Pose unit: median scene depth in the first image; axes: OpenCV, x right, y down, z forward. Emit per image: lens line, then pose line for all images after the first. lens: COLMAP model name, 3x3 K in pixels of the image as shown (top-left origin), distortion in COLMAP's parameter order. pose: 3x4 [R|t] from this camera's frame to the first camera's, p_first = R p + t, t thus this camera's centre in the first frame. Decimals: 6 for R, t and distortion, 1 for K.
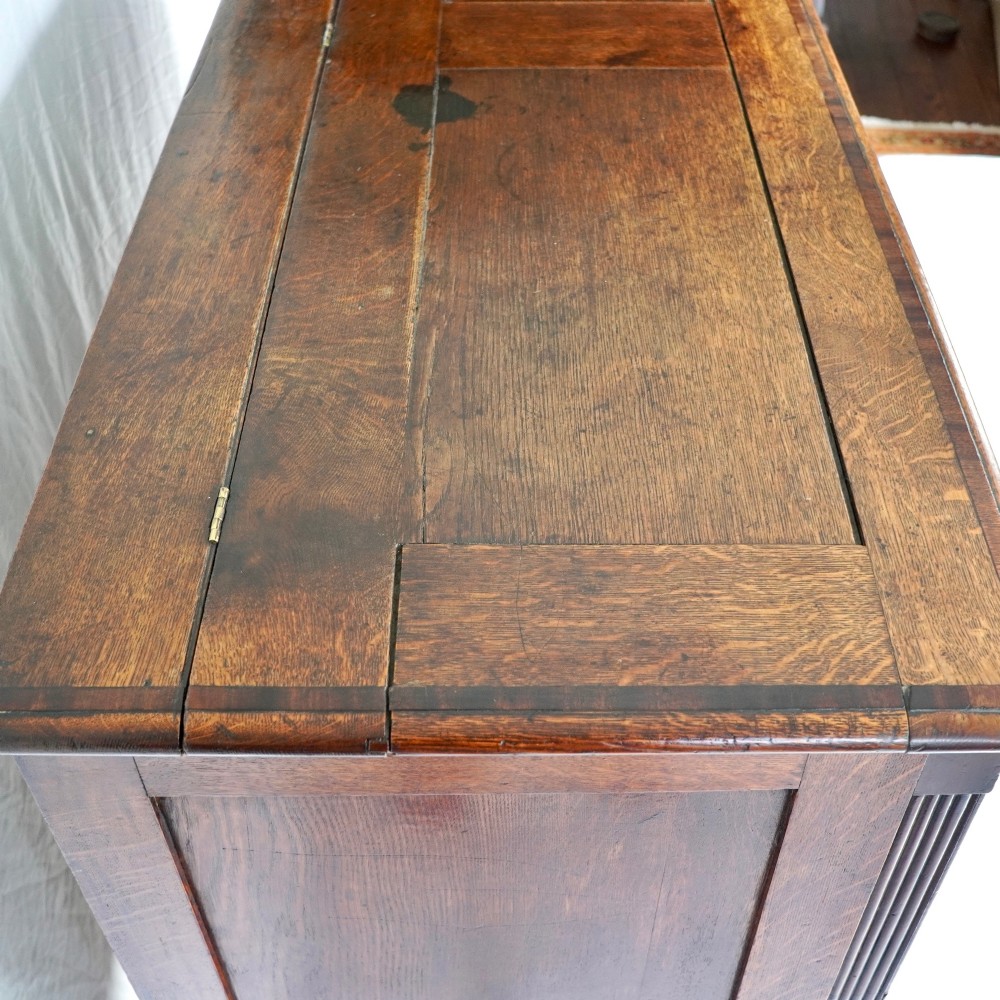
lens RADIAL K [[1321.8, 0, 499.1], [0, 1321.8, 476.9], [0, 0, 1]] dist [-0.162645, 0.144044]
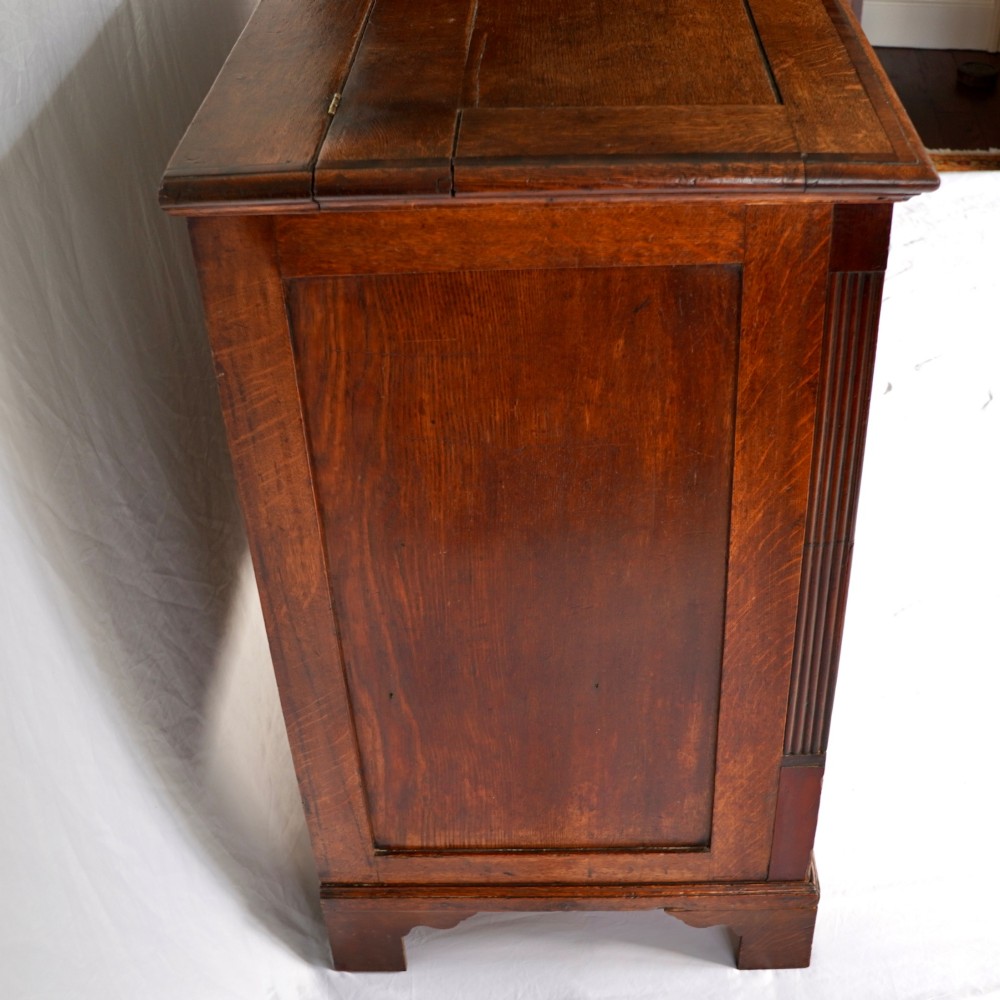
lens RADIAL K [[1516.3, 0, 548.6], [0, 1516.3, 566.8], [0, 0, 1]] dist [-0.168614, 0.225473]
pose [[0.999701, -0.015219, -0.019119, 0.046097], [0.012567, 0.991181, -0.131918, 0.776812], [0.020958, 0.131638, 0.991076, -0.566183]]
